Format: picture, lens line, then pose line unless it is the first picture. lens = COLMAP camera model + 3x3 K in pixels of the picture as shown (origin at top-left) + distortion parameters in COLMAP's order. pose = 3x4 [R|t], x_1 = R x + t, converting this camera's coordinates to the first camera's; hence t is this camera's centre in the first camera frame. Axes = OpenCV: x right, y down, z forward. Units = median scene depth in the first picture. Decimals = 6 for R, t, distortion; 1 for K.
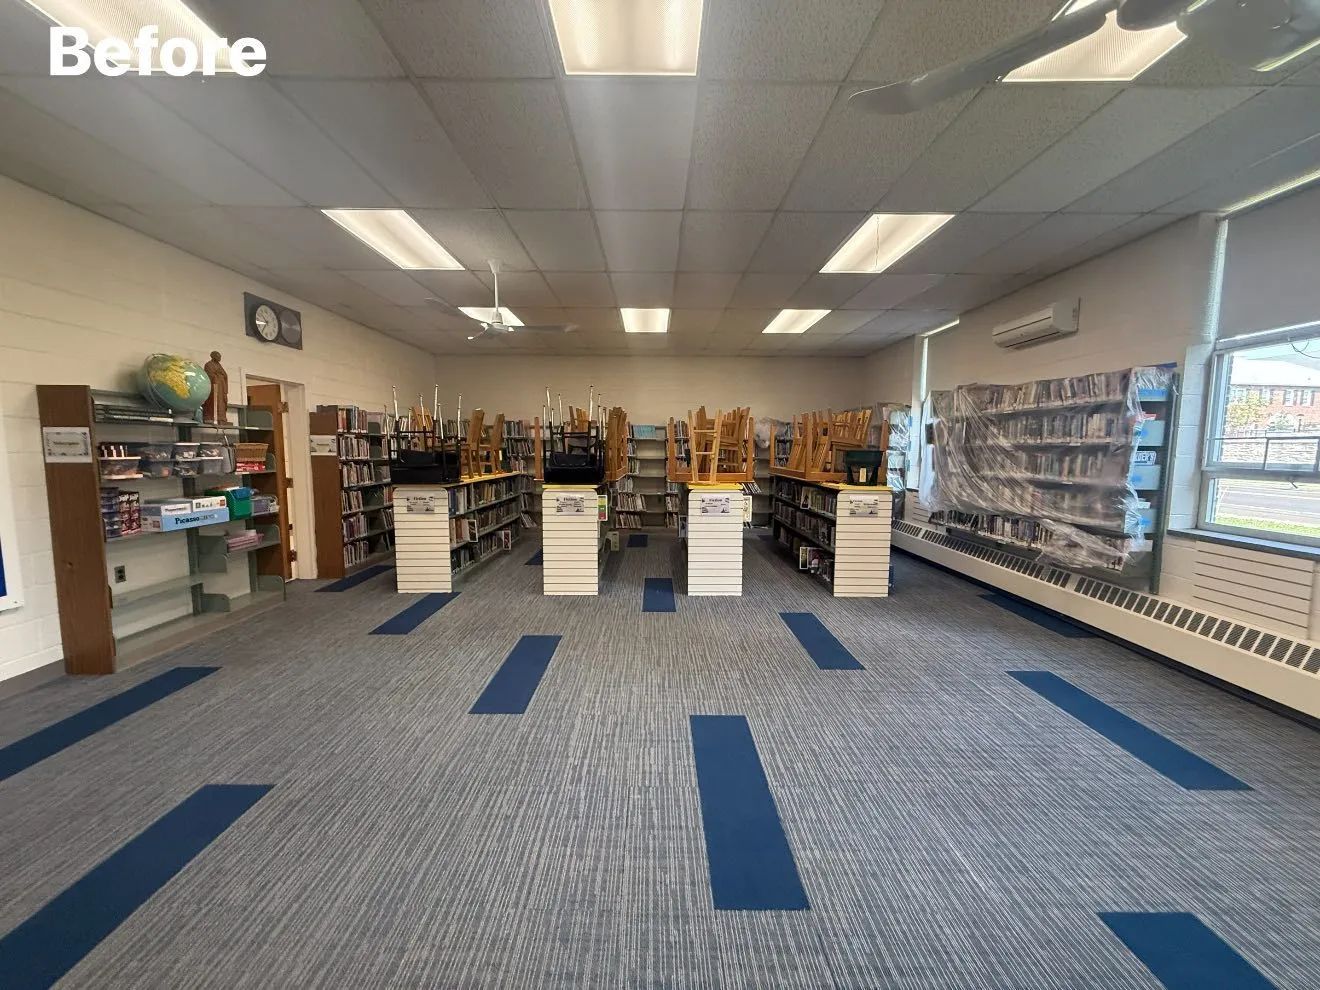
lens RADIAL K [[532.3, 0, 660.7], [0, 532.3, 495.9], [0, 0, 1]] dist [-0.001135, 0.000275]
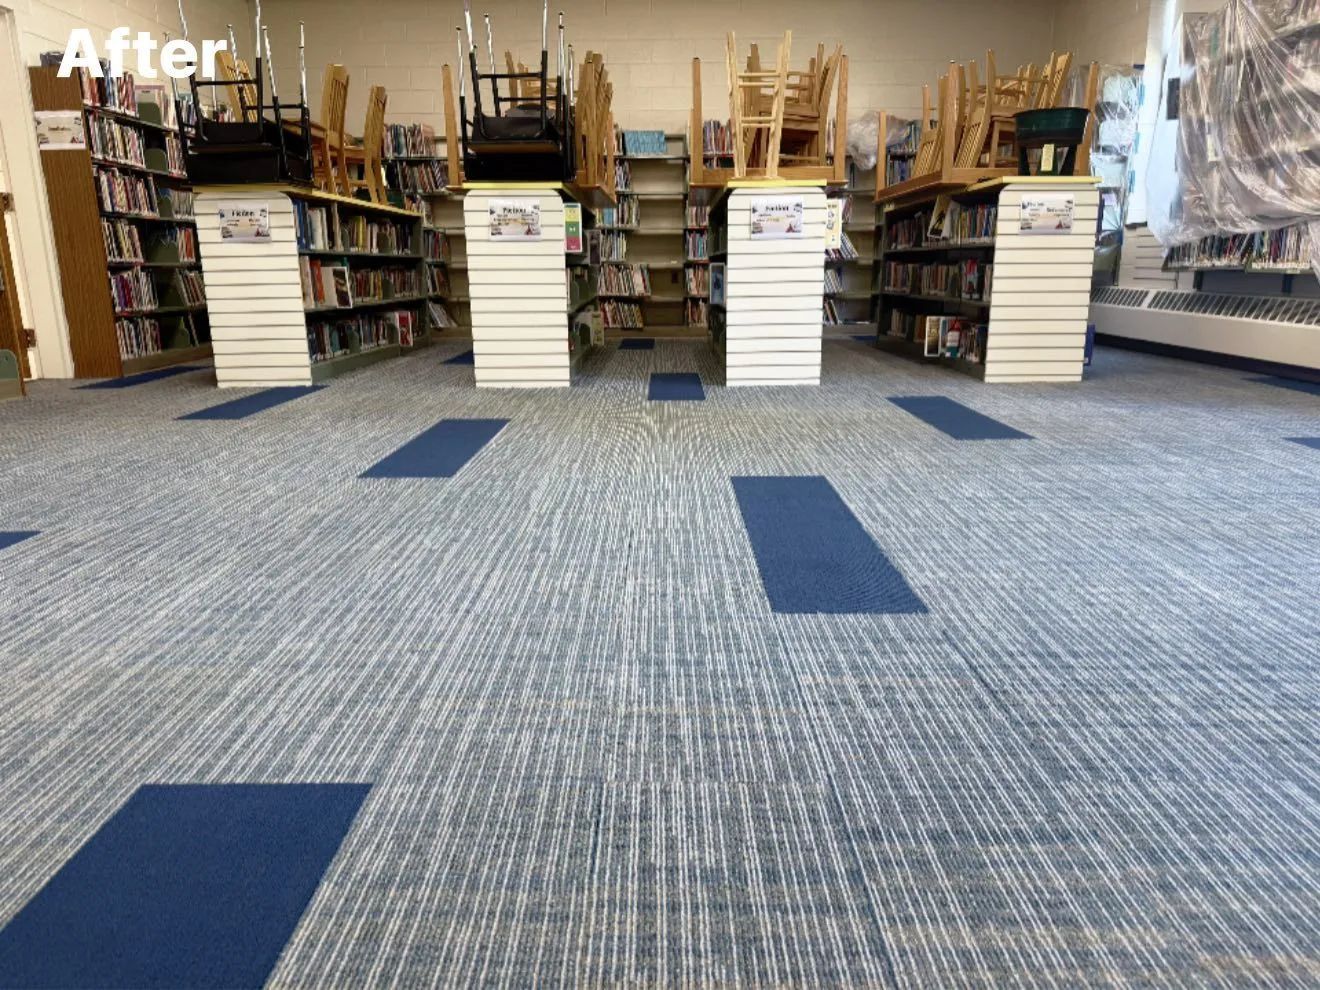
lens RADIAL K [[945.0, 0, 666.8], [0, 945.0, 500.3], [0, 0, 1]] dist [0.025161, -0.031255]
pose [[0.999869, -0.010995, -0.011880, -0.002106], [0.012725, 0.987514, 0.157015, 0.135298], [0.010006, -0.157145, 0.987525, -0.018131]]
